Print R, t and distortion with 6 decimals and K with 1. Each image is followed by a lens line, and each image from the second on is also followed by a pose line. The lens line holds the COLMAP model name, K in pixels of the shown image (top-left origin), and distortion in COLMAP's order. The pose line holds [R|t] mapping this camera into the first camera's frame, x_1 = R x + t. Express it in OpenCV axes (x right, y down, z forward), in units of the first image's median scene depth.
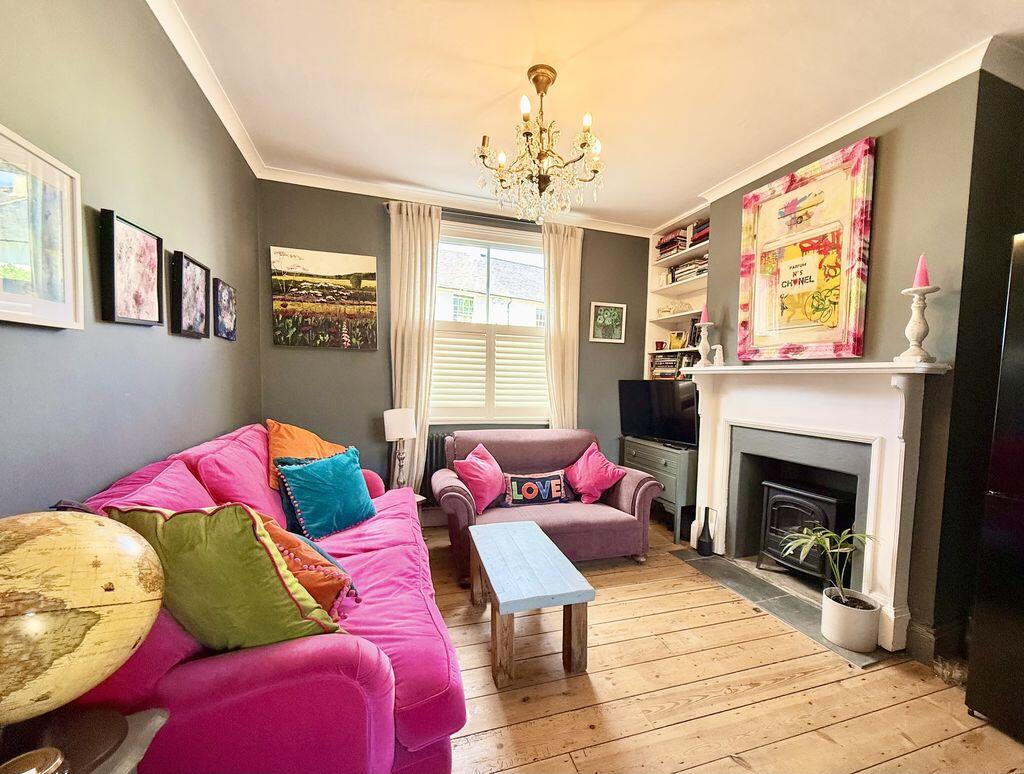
lens RADIAL K [[417.5, 0, 512.5], [0, 417.5, 394.5], [0, 0, 1]] dist [0.002174, 0.000713]
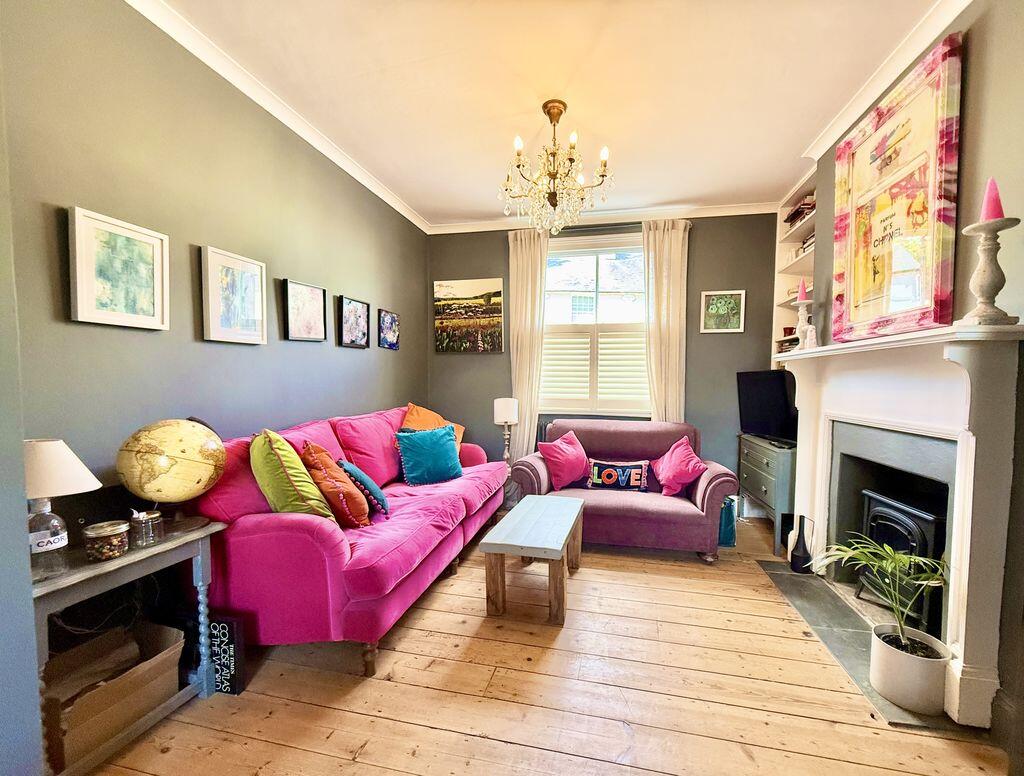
lens RADIAL K [[417.5, 0, 555.0], [0, 417.5, 390.9], [0, 0, 1]] dist [0.002174, 0.000713]
pose [[0.868522, -0.005353, -0.495621, 0.476207], [-0.007736, 0.999673, -0.024354, 0.041926], [0.495590, 0.024986, 0.868197, 0.002223]]
